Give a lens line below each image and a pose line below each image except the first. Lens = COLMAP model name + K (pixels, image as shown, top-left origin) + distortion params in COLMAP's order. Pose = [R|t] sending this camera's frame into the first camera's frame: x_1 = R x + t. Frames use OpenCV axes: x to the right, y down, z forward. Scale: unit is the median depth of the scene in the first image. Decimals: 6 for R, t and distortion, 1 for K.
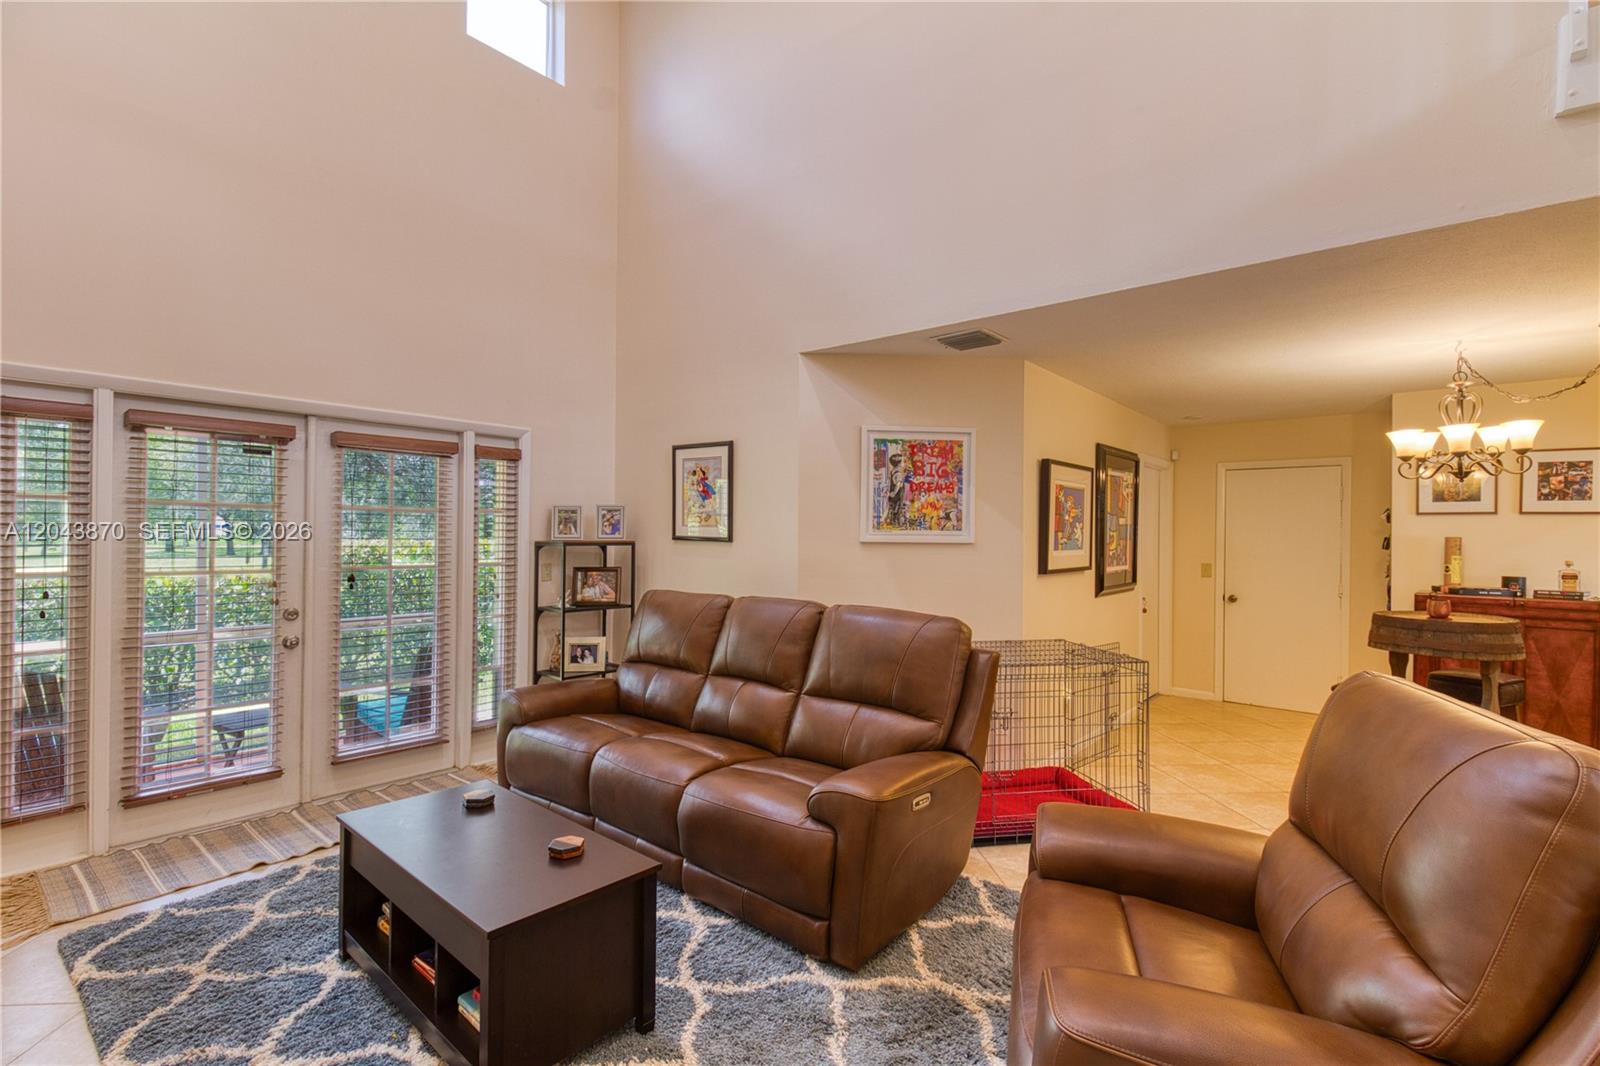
lens RADIAL K [[763.0, 0, 796.6], [0, 763.0, 531.9], [0, 0, 1]] dist [0.023124, -0.017722]
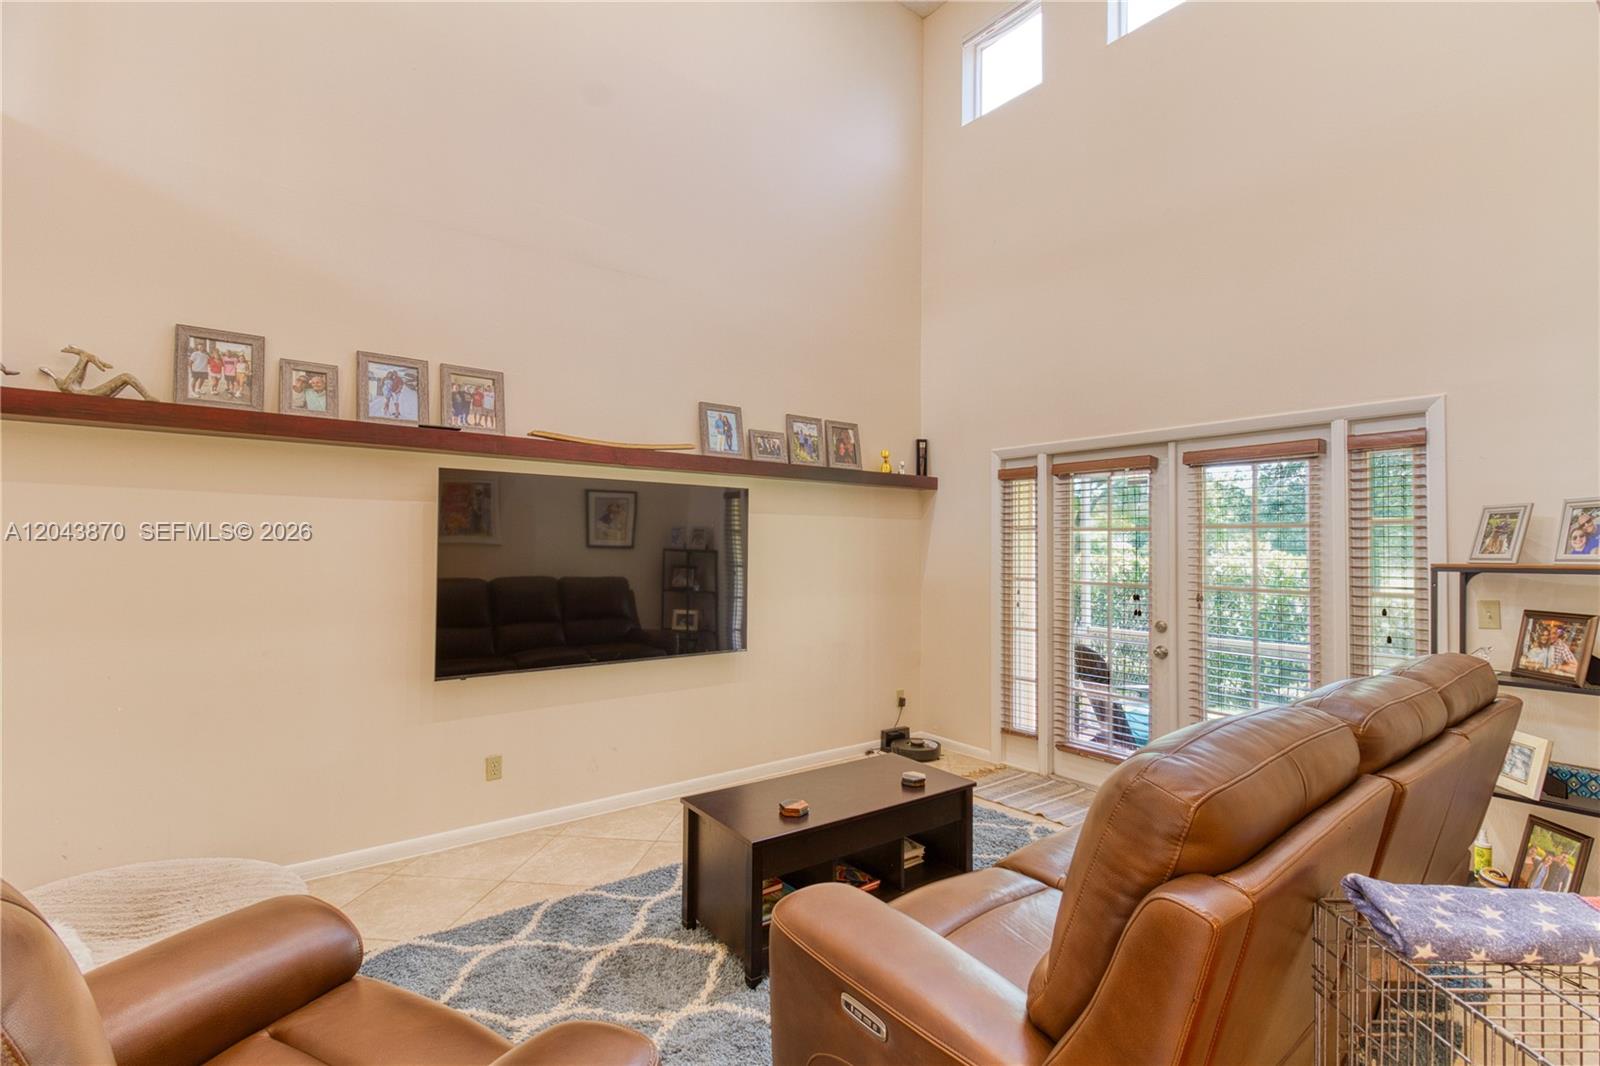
lens RADIAL K [[742.4, 0, 780.4], [0, 742.4, 544.0], [0, 0, 1]] dist [0.020906, -0.016393]
pose [[-0.241767, -0.011849, -0.970262, 0.436611], [0.004587, 0.999900, -0.013354, 0.001034], [0.970324, -0.007679, -0.241688, 0.643384]]
